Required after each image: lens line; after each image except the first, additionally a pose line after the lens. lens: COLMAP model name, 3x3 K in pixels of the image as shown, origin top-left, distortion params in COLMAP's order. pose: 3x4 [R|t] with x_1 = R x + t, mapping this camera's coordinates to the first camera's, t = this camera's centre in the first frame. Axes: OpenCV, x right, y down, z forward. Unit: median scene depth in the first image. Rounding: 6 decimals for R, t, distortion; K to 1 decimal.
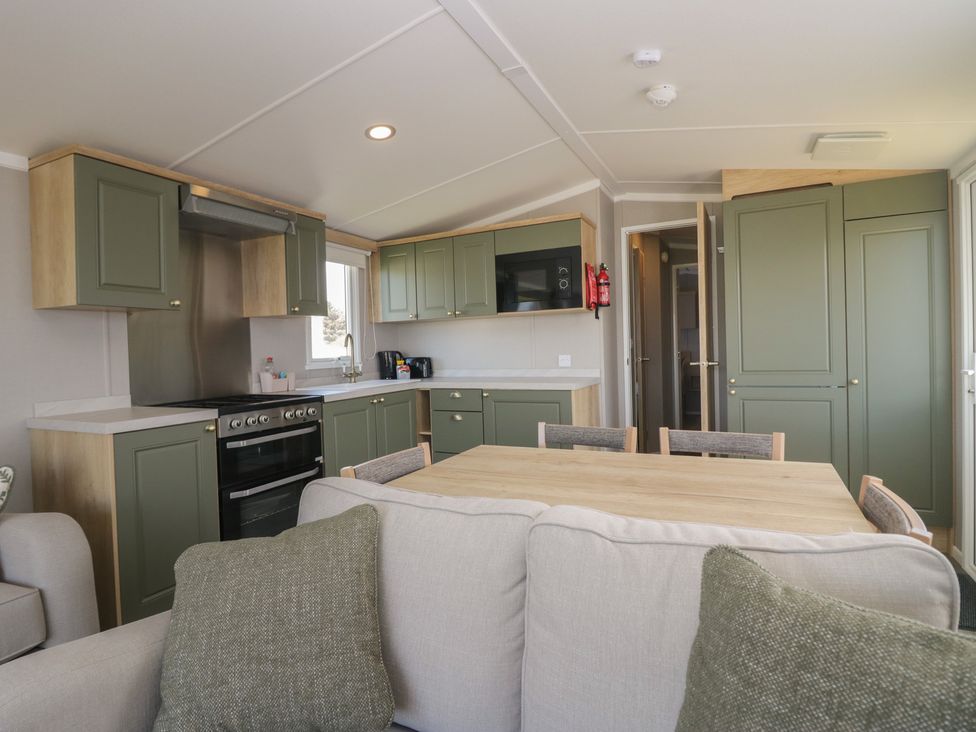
lens RADIAL K [[510.4, 0, 488.8], [0, 510.4, 355.6], [0, 0, 1]] dist [-0.000144, -0.013876]
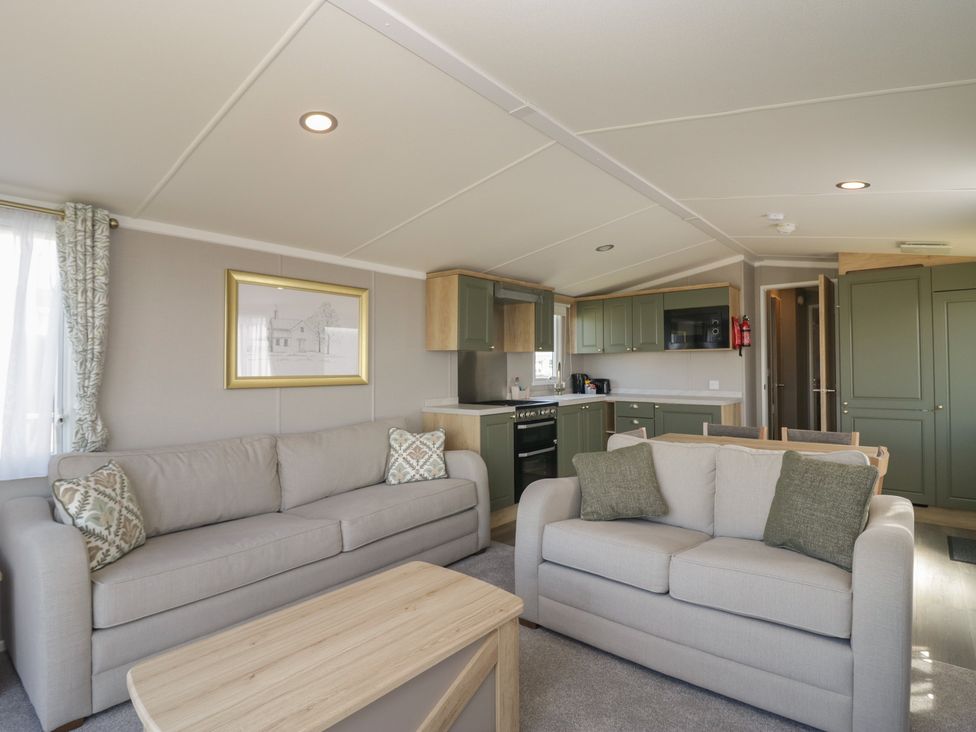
lens RADIAL K [[510.4, 0, 488.8], [0, 510.4, 355.6], [0, 0, 1]] dist [-0.000144, -0.013876]
pose [[0.971167, 0.018571, -0.237677, -0.123313], [-0.026265, 0.999227, -0.029244, -0.013274], [0.236951, 0.034643, 0.970904, -0.511565]]
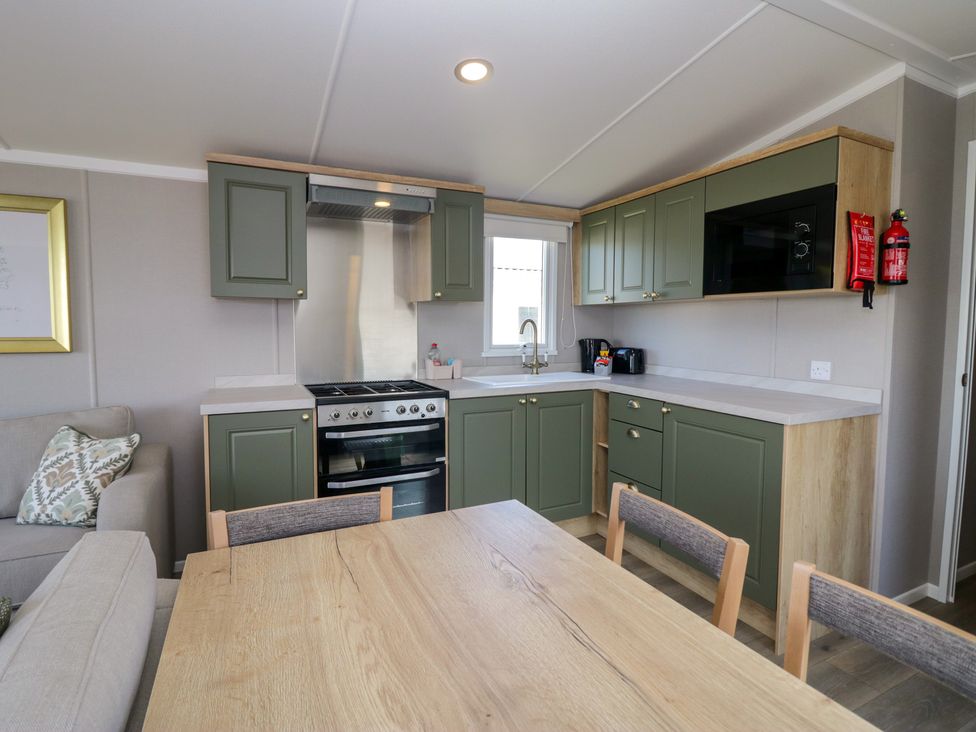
lens RADIAL K [[510.4, 0, 488.8], [0, 510.4, 355.6], [0, 0, 1]] dist [-0.000144, -0.013876]
pose [[0.789797, 0.071586, -0.609177, 0.220654], [-0.036481, 0.996890, 0.069850, -0.040071], [0.612283, -0.032944, 0.789952, 0.263754]]
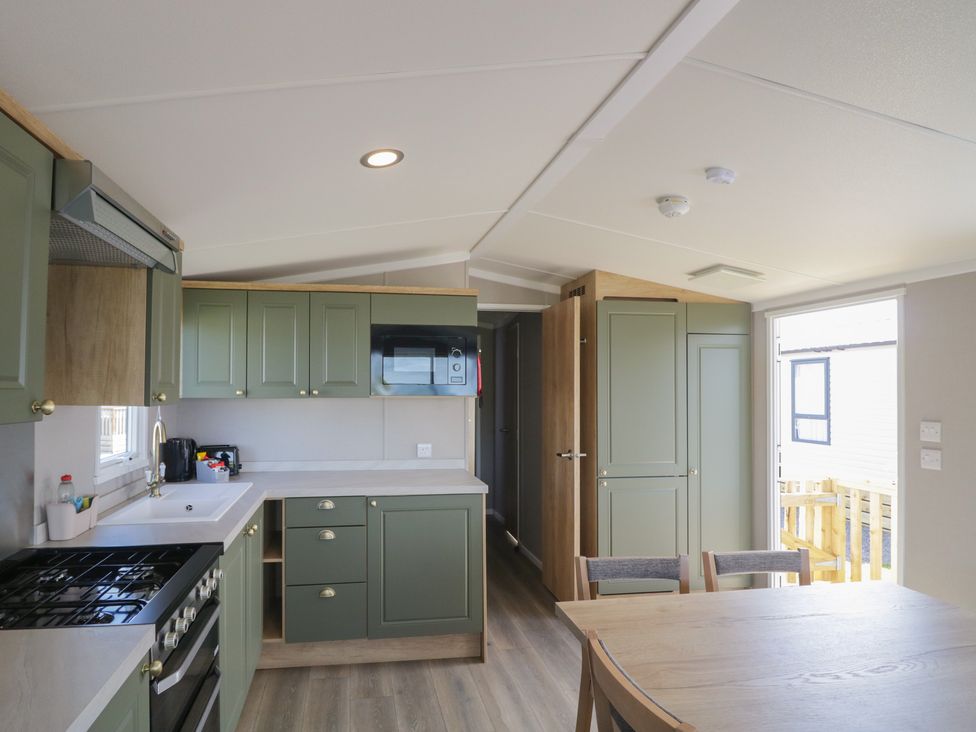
lens RADIAL K [[539.5, 0, 425.9], [0, 539.5, 370.7], [0, 0, 1]] dist [-0.012522, -0.001920]
pose [[0.820788, 0.047857, 0.569224, -0.401342], [-0.016720, 0.998070, -0.059804, -0.074231], [-0.570988, 0.039569, 0.820004, 0.259119]]
